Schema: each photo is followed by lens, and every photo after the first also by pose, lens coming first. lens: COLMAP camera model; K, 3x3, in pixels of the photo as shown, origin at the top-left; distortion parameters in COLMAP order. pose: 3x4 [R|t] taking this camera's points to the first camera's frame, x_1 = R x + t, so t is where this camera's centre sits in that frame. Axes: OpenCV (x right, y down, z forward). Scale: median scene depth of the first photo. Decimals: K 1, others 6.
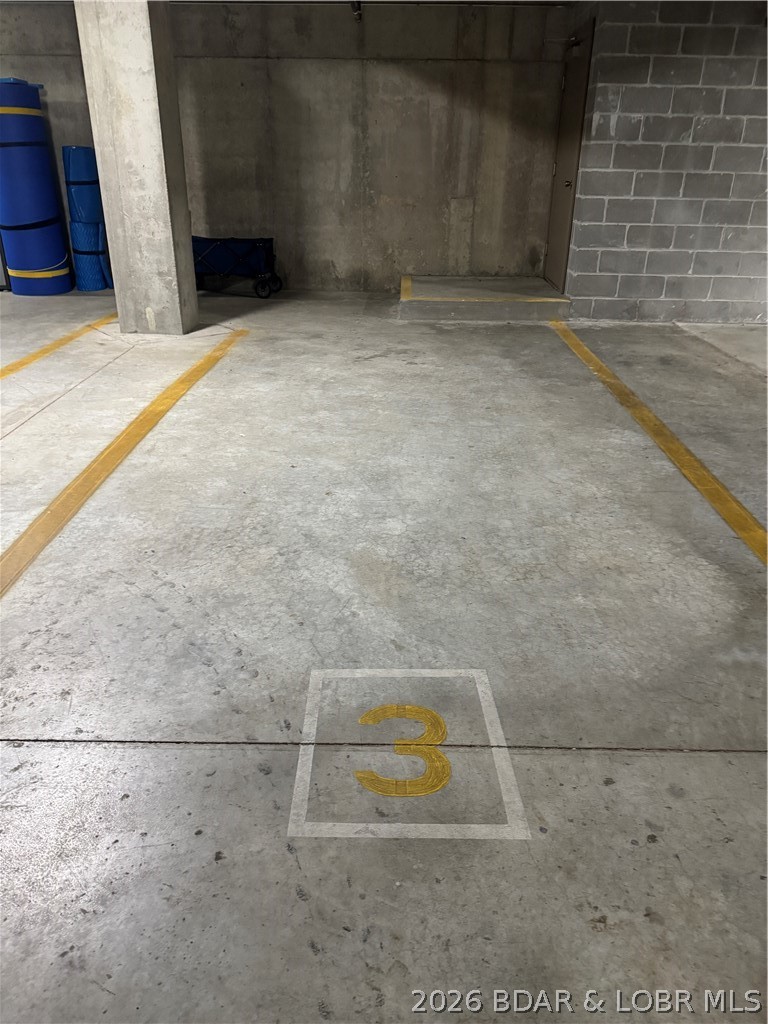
lens RADIAL K [[727.7, 0, 388.7], [0, 727.7, 508.8], [0, 0, 1]] dist [-0.018314, -0.004727]
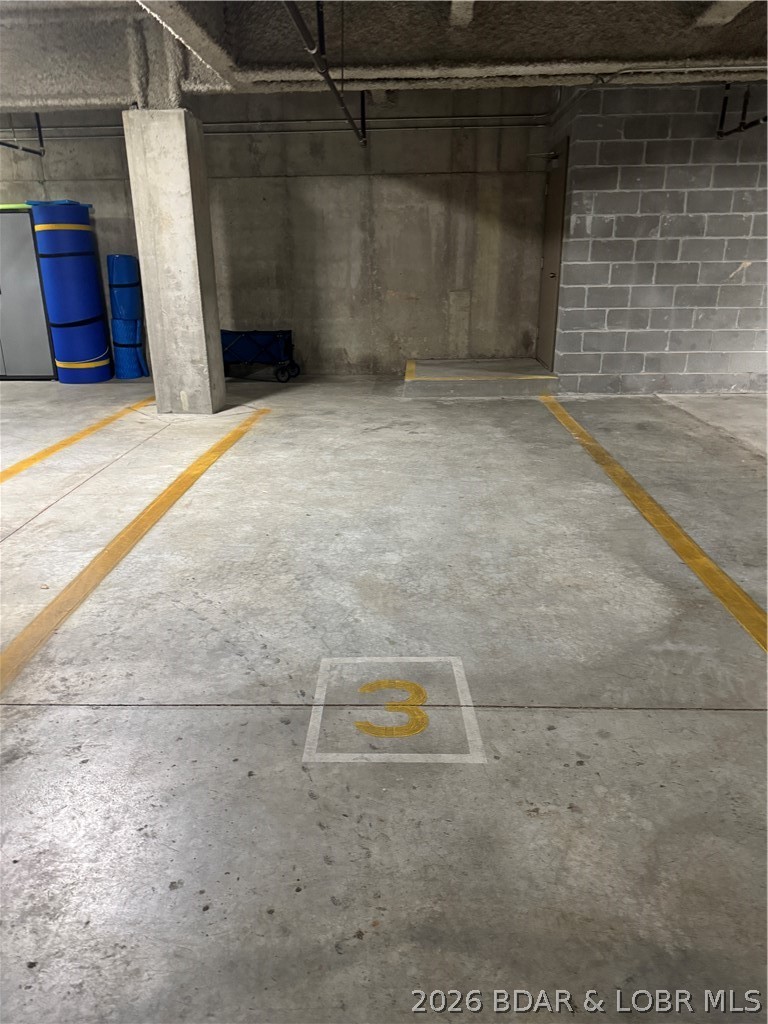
lens RADIAL K [[727.7, 0, 380.3], [0, 727.7, 513.5], [0, 0, 1]] dist [-0.018314, -0.004727]
pose [[0.999257, -0.016255, -0.034946, 0.022836], [0.012418, 0.994147, -0.107320, 0.058263], [0.036486, 0.106806, 0.993610, -0.145737]]
